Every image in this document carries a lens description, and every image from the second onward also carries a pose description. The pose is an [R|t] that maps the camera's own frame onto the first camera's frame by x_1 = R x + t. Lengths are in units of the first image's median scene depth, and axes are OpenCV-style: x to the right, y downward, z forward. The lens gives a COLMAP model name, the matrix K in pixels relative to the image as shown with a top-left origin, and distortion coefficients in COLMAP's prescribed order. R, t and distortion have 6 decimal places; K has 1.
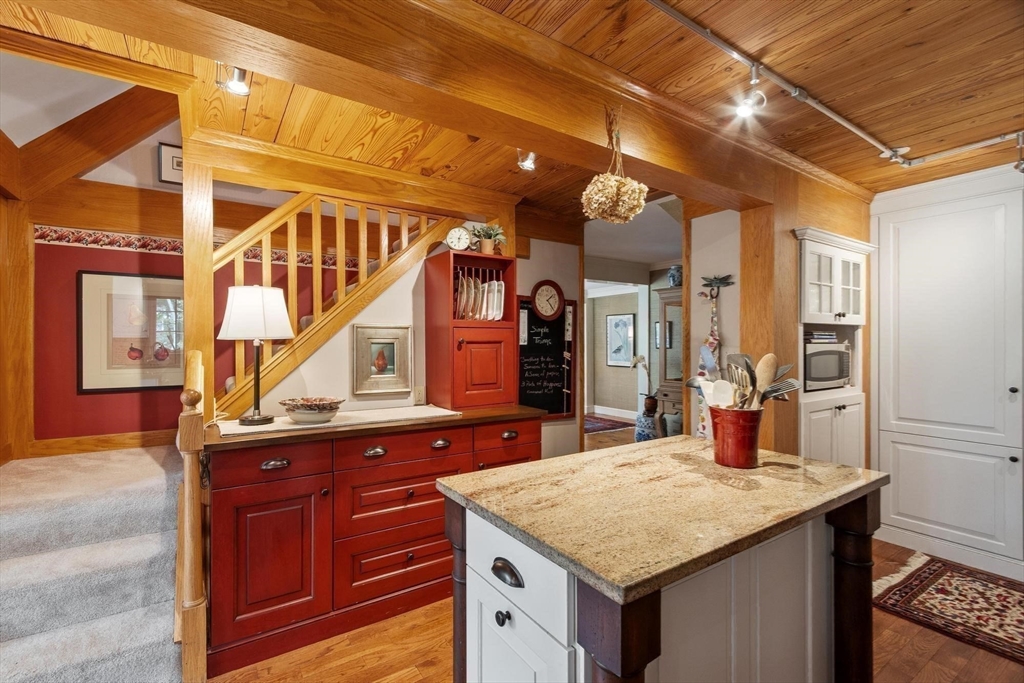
lens RADIAL K [[444.8, 0, 485.0], [0, 444.8, 342.8], [0, 0, 1]] dist [0.003893, -0.000028]
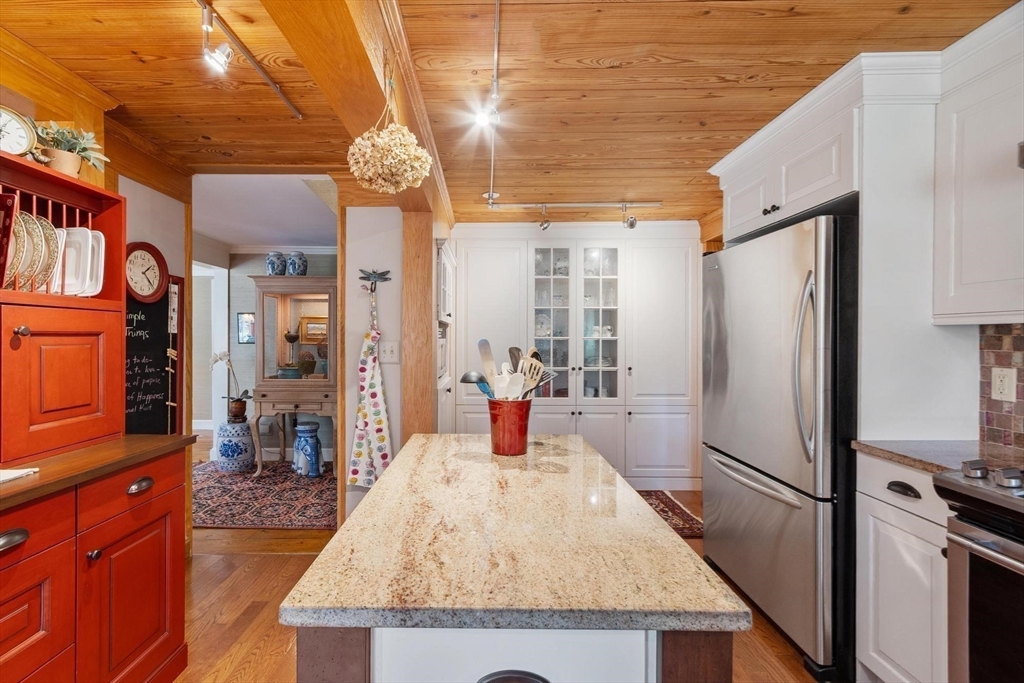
lens RADIAL K [[447.9, 0, 481.2], [0, 447.9, 340.5], [0, 0, 1]] dist [0.003313, 0.000023]
pose [[0.544699, -0.000531, 0.838631, -0.192113], [-0.004823, 0.999981, 0.003765, 0.002582], [-0.838618, -0.006096, 0.544686, 0.253150]]
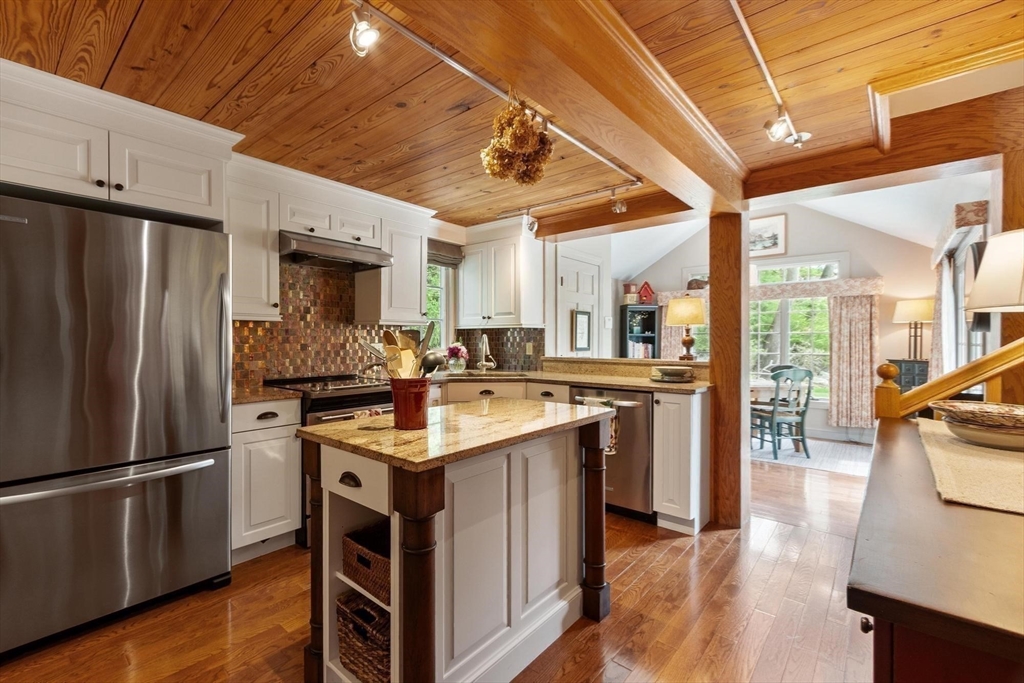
lens RADIAL K [[449.3, 0, 488.6], [0, 449.3, 343.1], [0, 0, 1]] dist [0.001066, 0.000196]
pose [[-0.958936, 0.006312, -0.283554, 0.357022], [0.004337, 0.999962, 0.007592, 0.026706], [0.283591, 0.006051, -0.958926, 1.123836]]
